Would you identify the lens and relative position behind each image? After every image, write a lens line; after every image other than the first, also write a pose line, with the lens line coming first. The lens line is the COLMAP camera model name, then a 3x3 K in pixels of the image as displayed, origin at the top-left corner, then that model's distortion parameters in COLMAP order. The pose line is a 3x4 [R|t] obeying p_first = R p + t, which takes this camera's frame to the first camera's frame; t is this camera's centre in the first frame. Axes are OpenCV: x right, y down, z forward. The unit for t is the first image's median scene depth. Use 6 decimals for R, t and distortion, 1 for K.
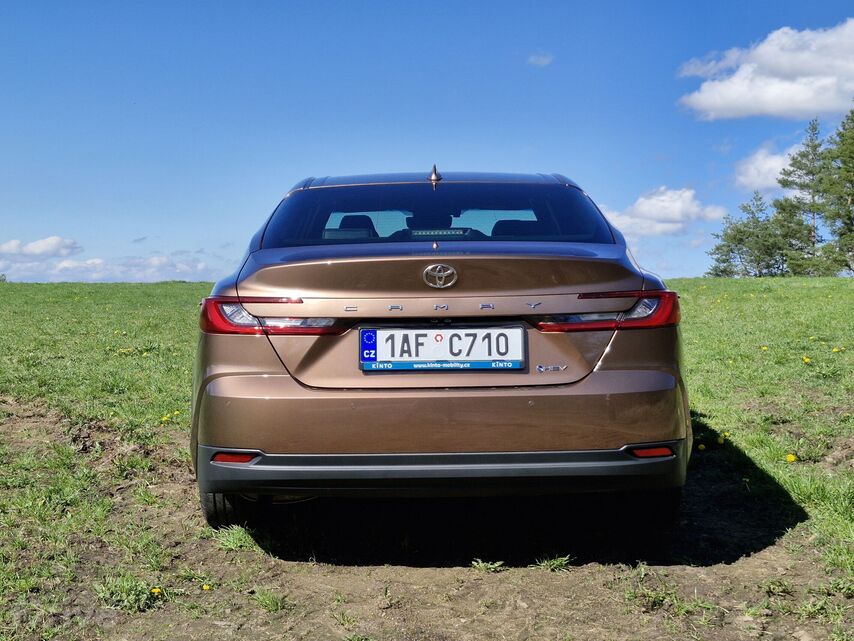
lens RADIAL K [[607.6, 0, 424.6], [0, 607.6, 341.7], [0, 0, 1]] dist [0.054678, -0.002917]
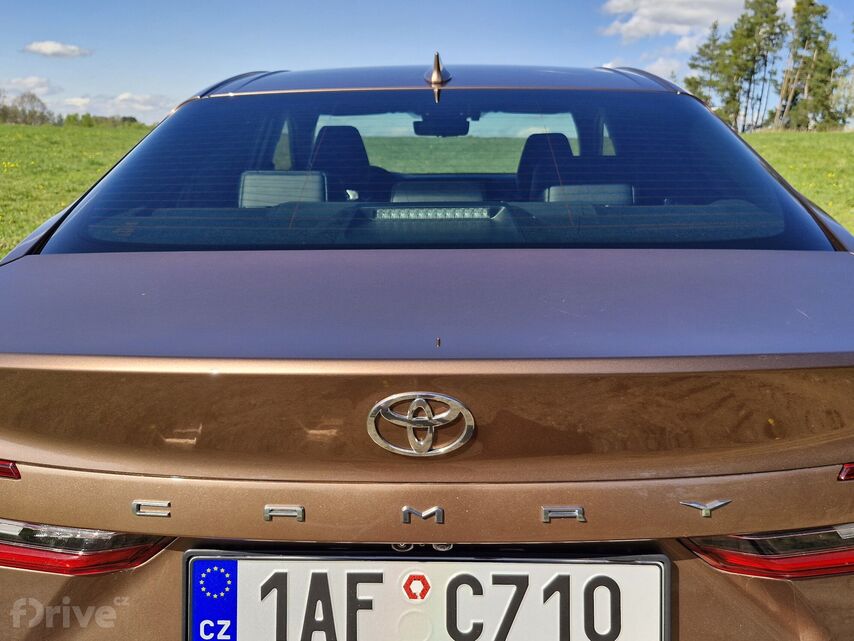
lens RADIAL K [[607.6, 0, 424.6], [0, 607.6, 341.7], [0, 0, 1]] dist [0.054678, -0.002917]
pose [[0.999662, 0.012601, -0.022750, 0.034085], [-0.008889, 0.987647, 0.156440, -0.196963], [0.024441, -0.156185, 0.987425, 0.679542]]
